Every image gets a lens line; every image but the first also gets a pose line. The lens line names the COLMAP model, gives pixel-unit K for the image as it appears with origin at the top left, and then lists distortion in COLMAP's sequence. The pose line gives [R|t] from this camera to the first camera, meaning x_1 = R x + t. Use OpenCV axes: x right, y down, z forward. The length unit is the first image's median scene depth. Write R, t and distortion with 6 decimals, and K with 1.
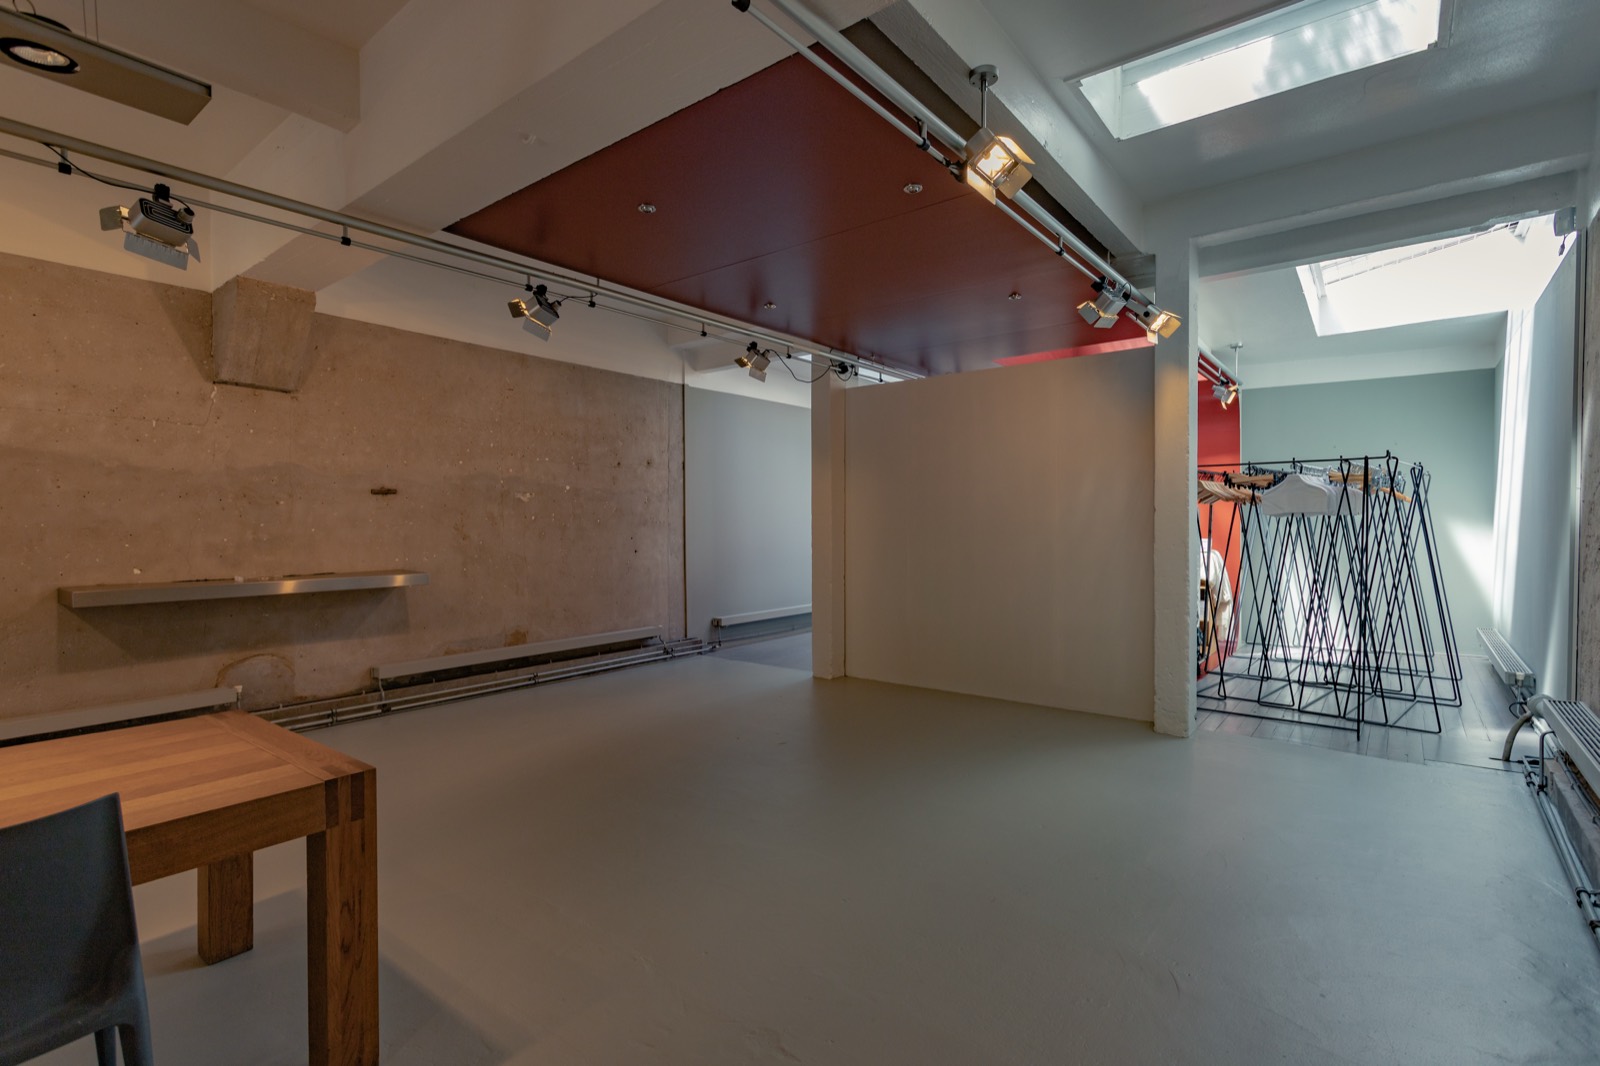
lens RADIAL K [[771.1, 0, 791.8], [0, 771.1, 536.3], [0, 0, 1]] dist [0.014786, 0.000213]
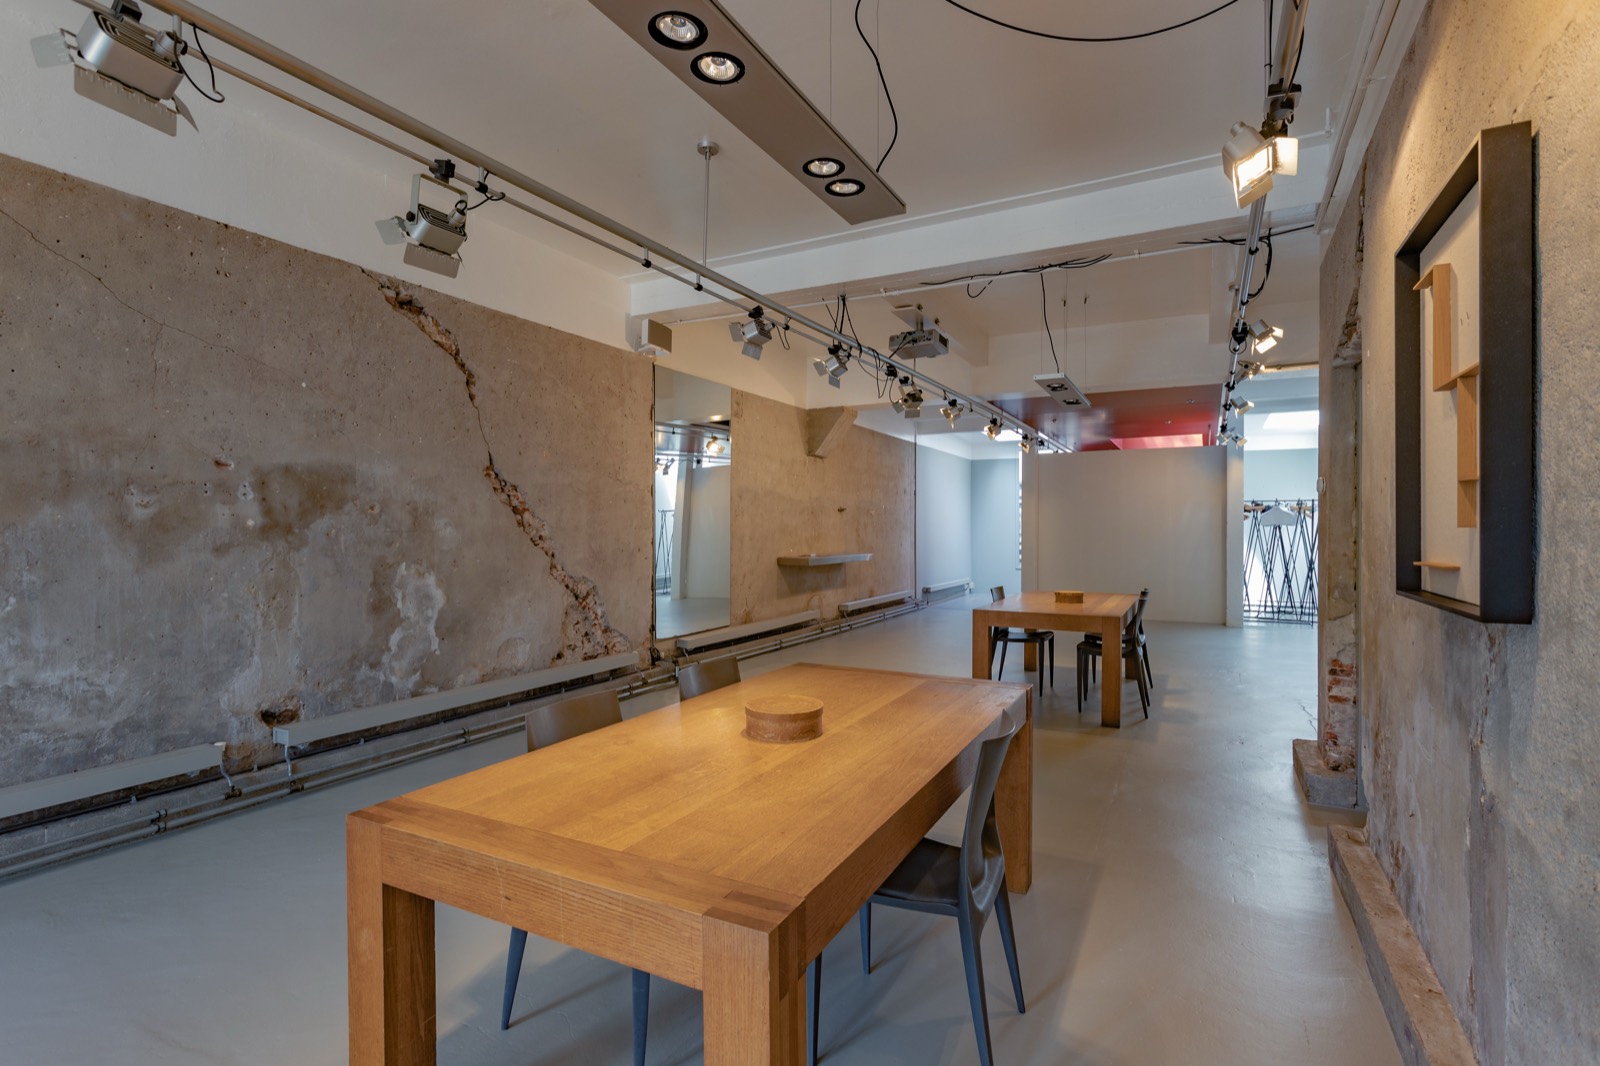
lens RADIAL K [[771.1, 0, 806.8], [0, 771.1, 532.4], [0, 0, 1]] dist [0.014786, 0.000213]
pose [[0.981423, 0.004721, 0.191799, -1.078012], [-0.002390, 0.999920, -0.012381, 0.020870], [-0.191842, 0.011693, 0.981356, -0.882900]]
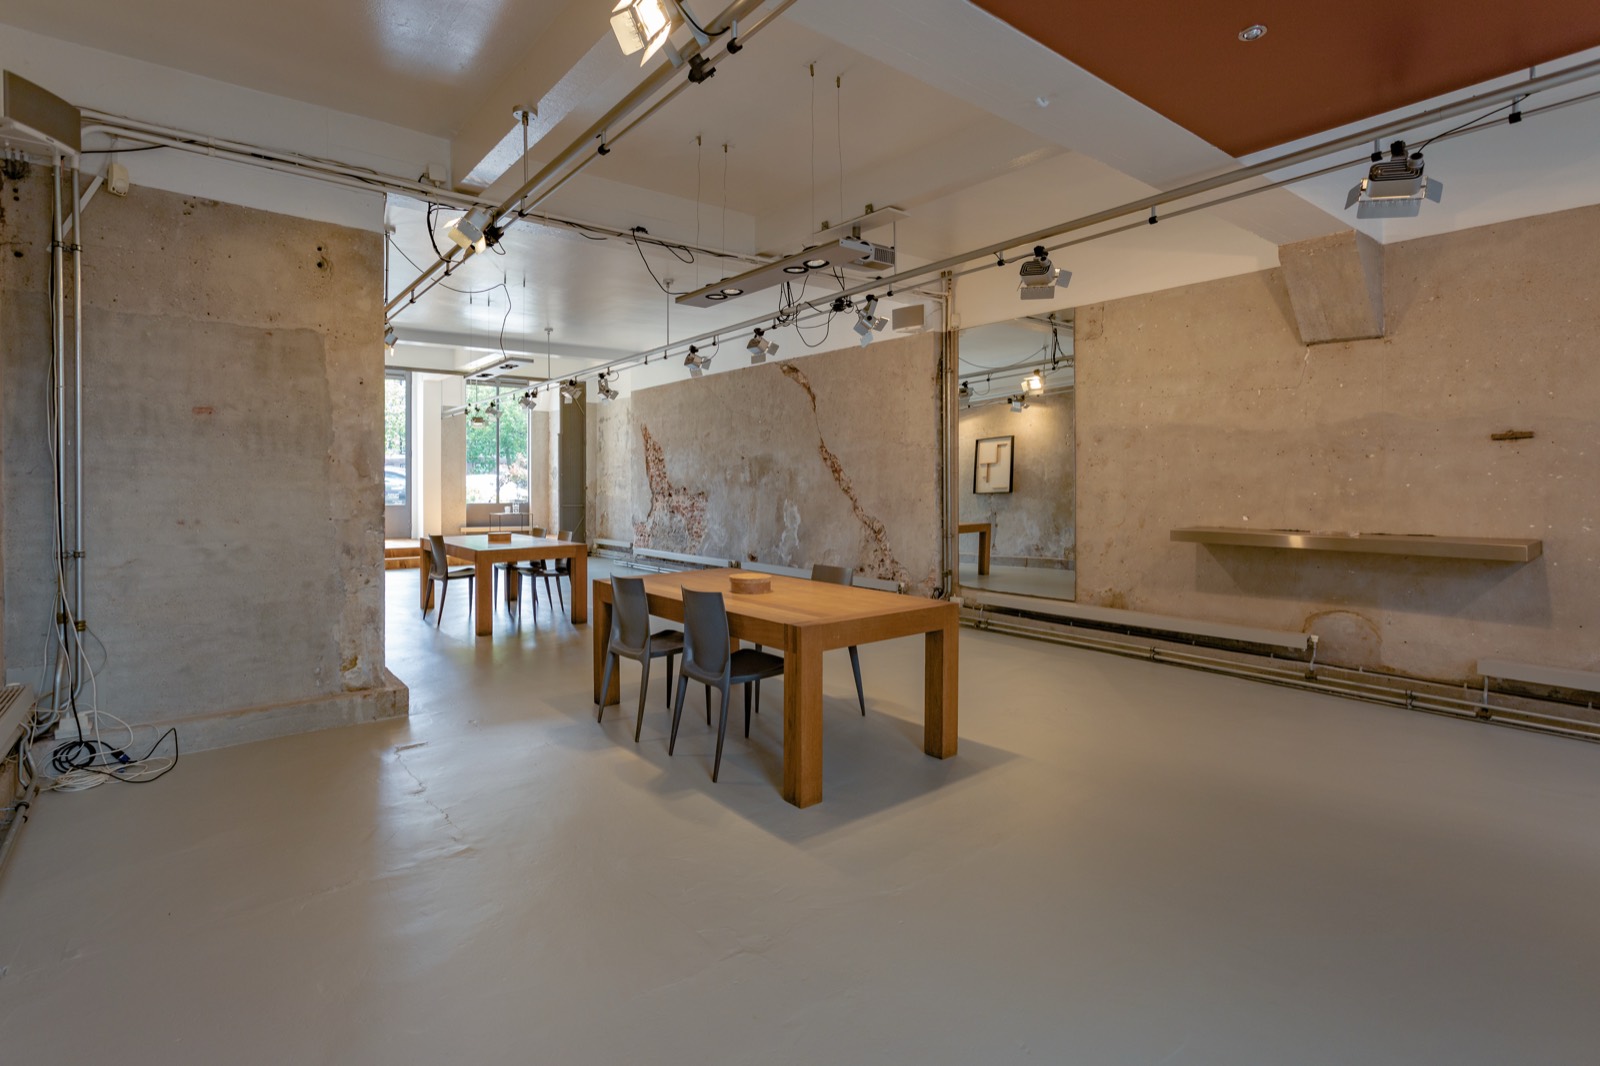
lens RADIAL K [[771.1, 0, 799.8], [0, 771.1, 491.6], [0, 0, 1]] dist [0.014786, 0.000213]
pose [[-0.215680, 0.017433, -0.976308, 0.425590], [-0.013560, 0.999691, 0.020846, -0.010419], [0.976370, 0.017735, -0.215377, 0.534502]]
